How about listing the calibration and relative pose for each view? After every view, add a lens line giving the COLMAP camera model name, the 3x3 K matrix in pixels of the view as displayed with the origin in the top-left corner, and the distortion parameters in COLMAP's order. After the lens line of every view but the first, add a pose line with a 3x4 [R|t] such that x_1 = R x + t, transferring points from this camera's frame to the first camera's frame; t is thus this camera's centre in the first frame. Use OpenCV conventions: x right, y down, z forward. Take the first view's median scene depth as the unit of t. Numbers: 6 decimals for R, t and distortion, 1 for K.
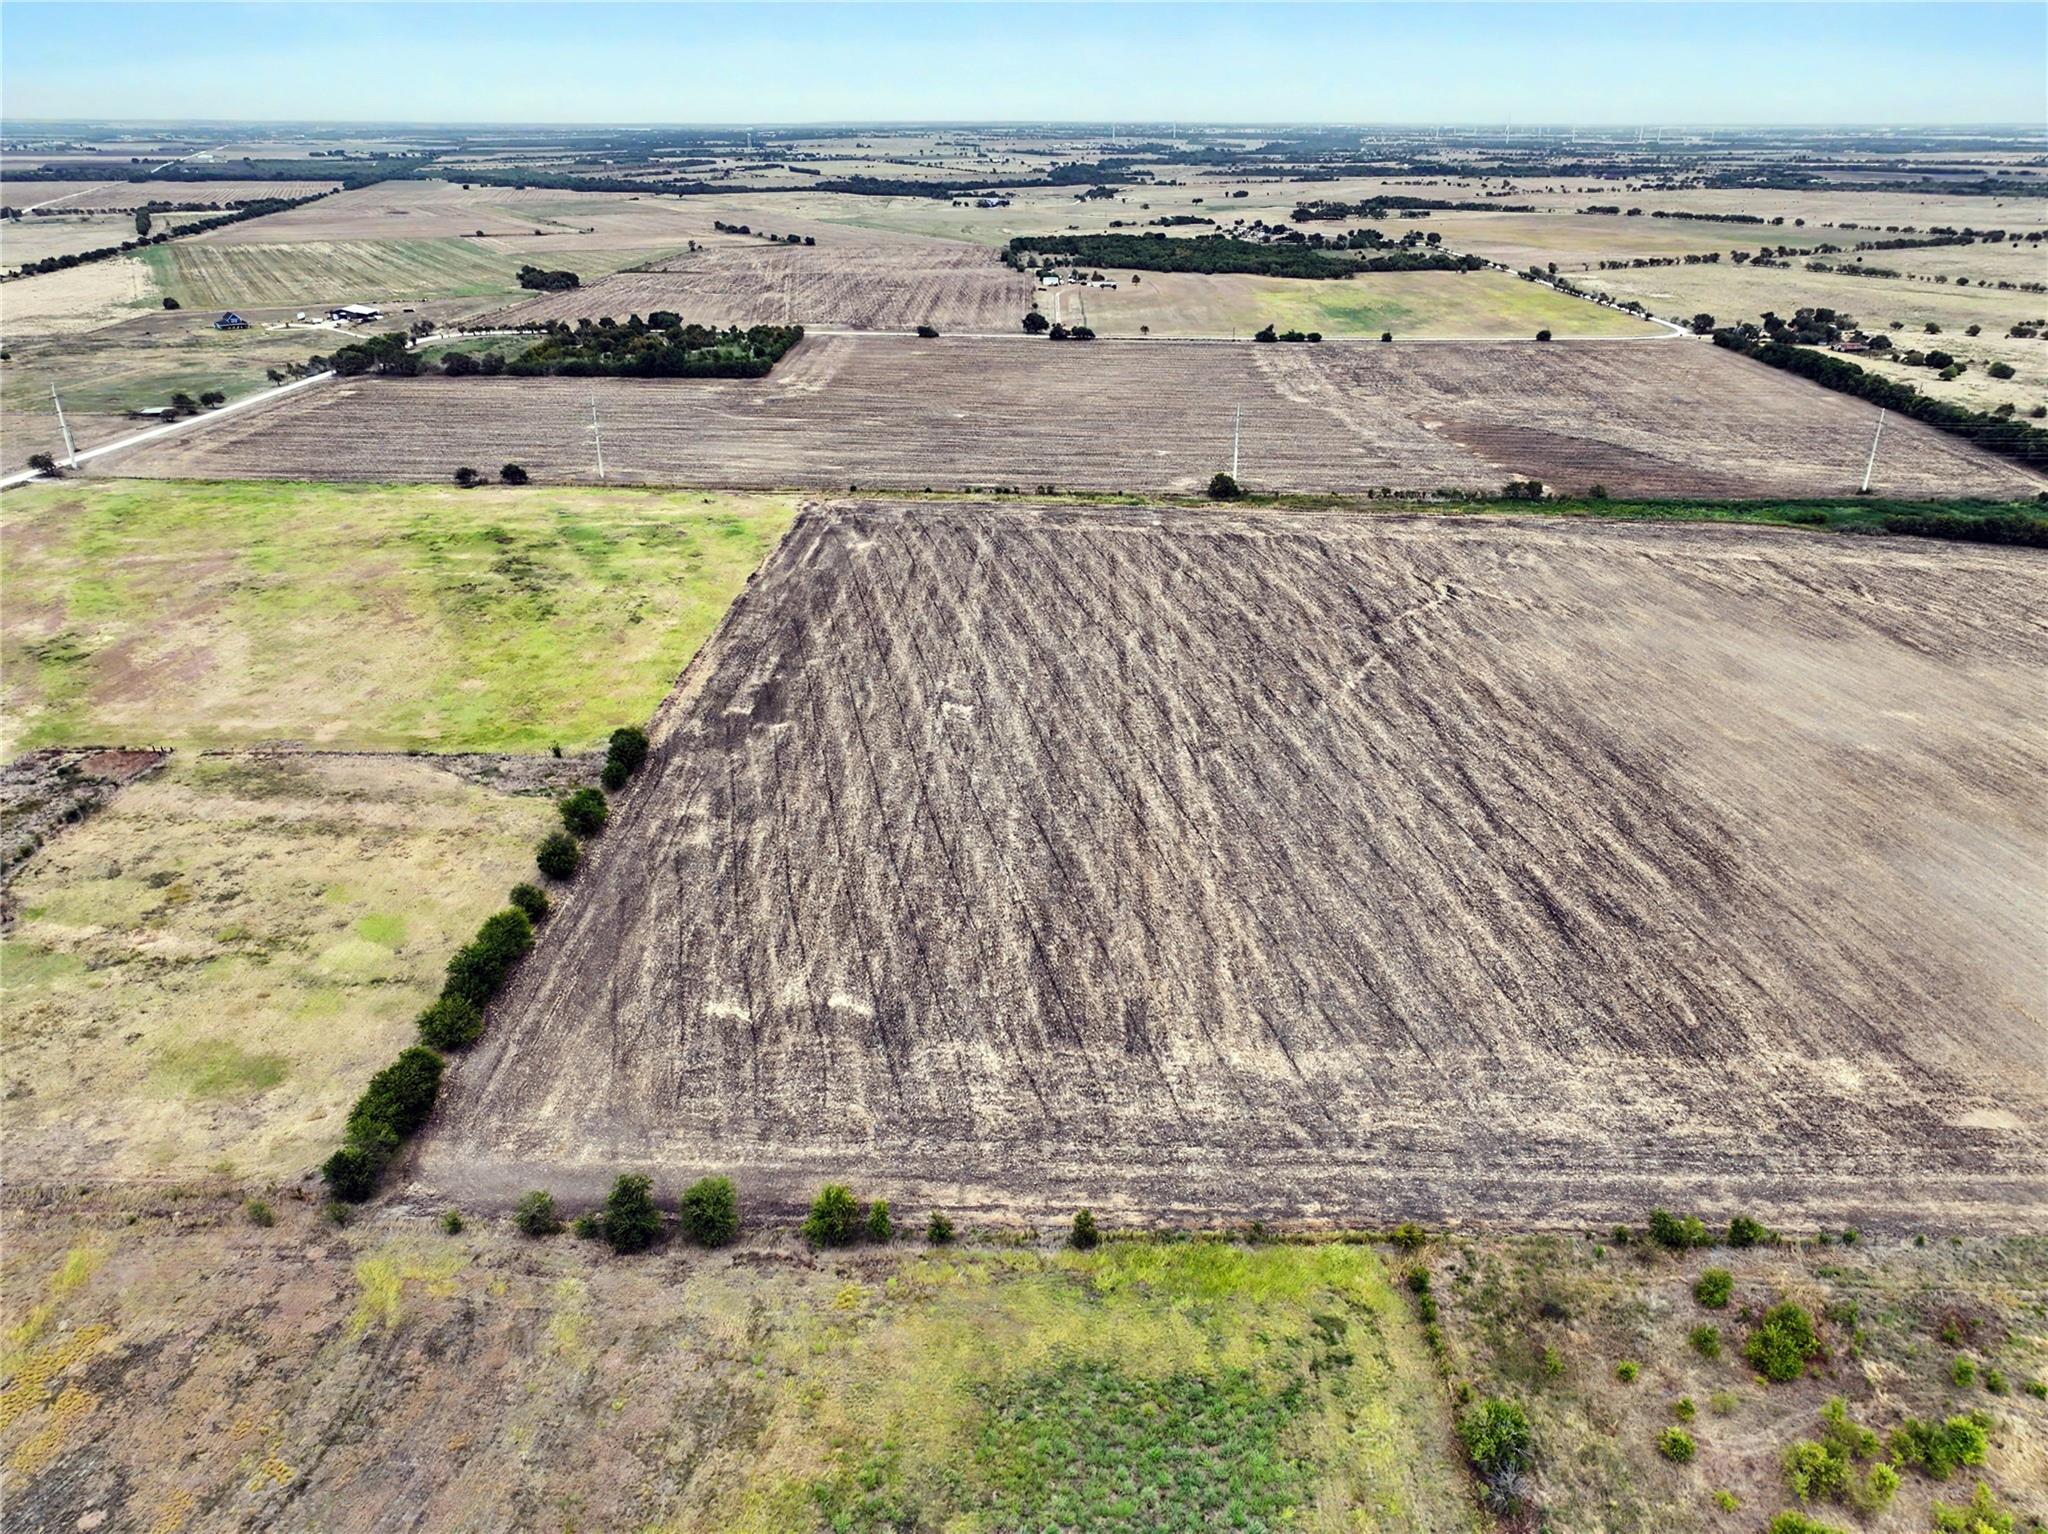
lens RADIAL K [[1431.9, 0, 1030.1], [0, 1431.9, 778.5], [0, 0, 1]] dist [-0.000732, 0.017585]
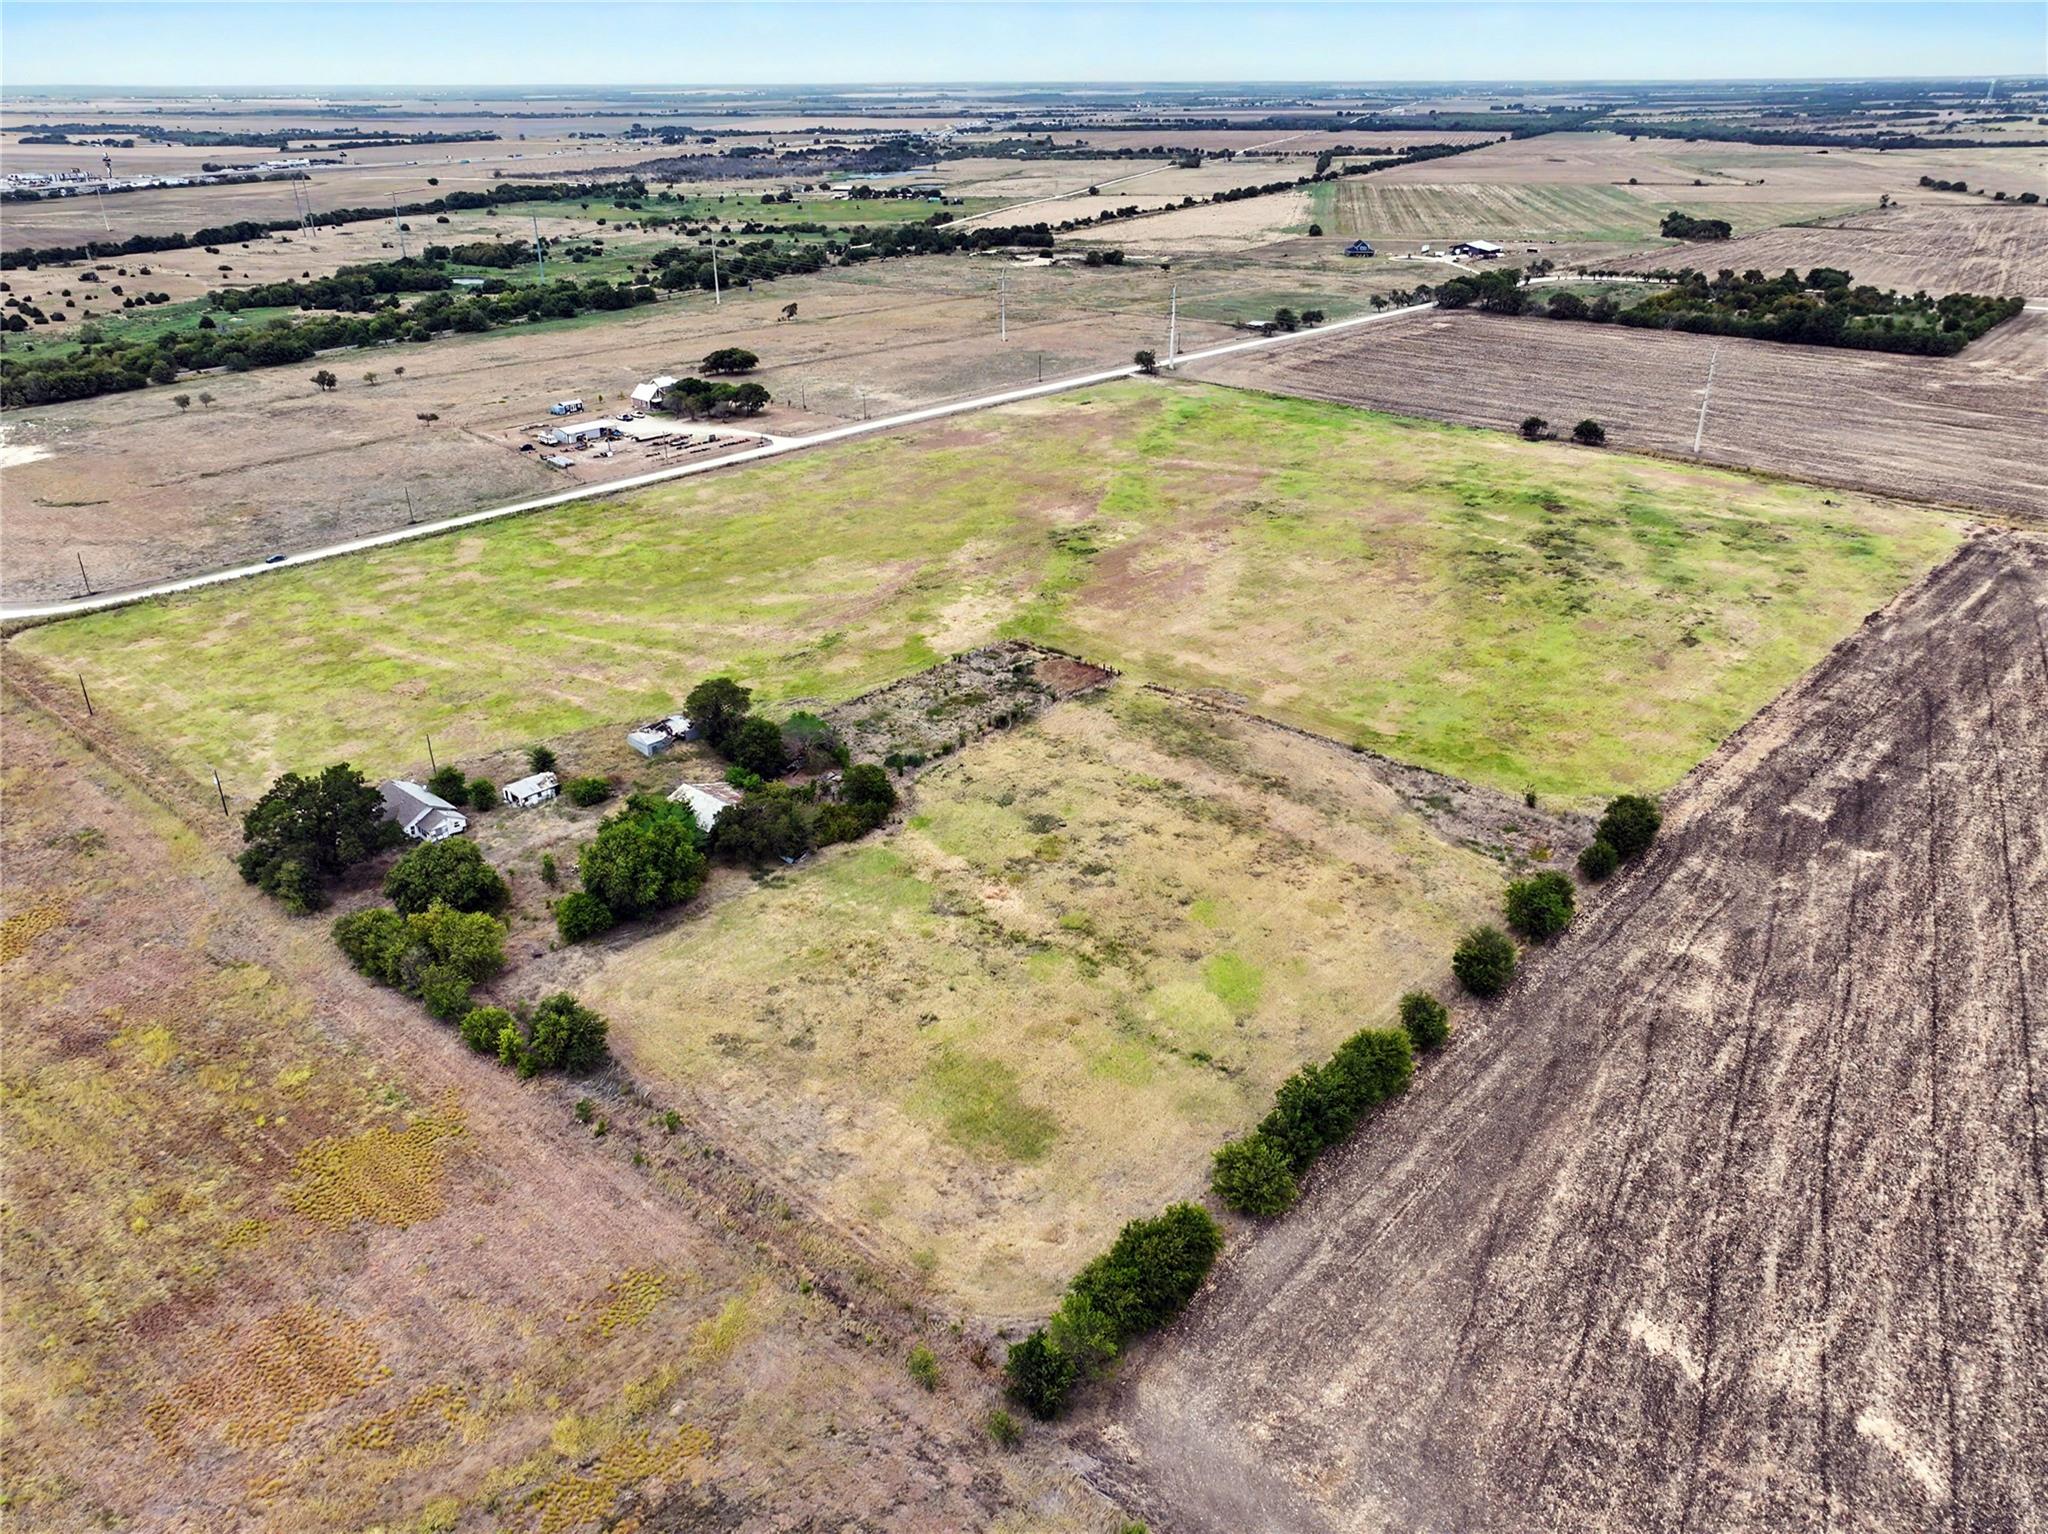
lens RADIAL K [[1431.9, 0, 1018.0], [0, 1431.9, 766.6], [0, 0, 1]] dist [-0.000732, 0.017585]
pose [[0.749687, 0.281806, -0.598795, -0.050845], [-0.271980, 0.956061, 0.109427, -0.024933], [0.603322, 0.080824, 0.793392, 0.140794]]
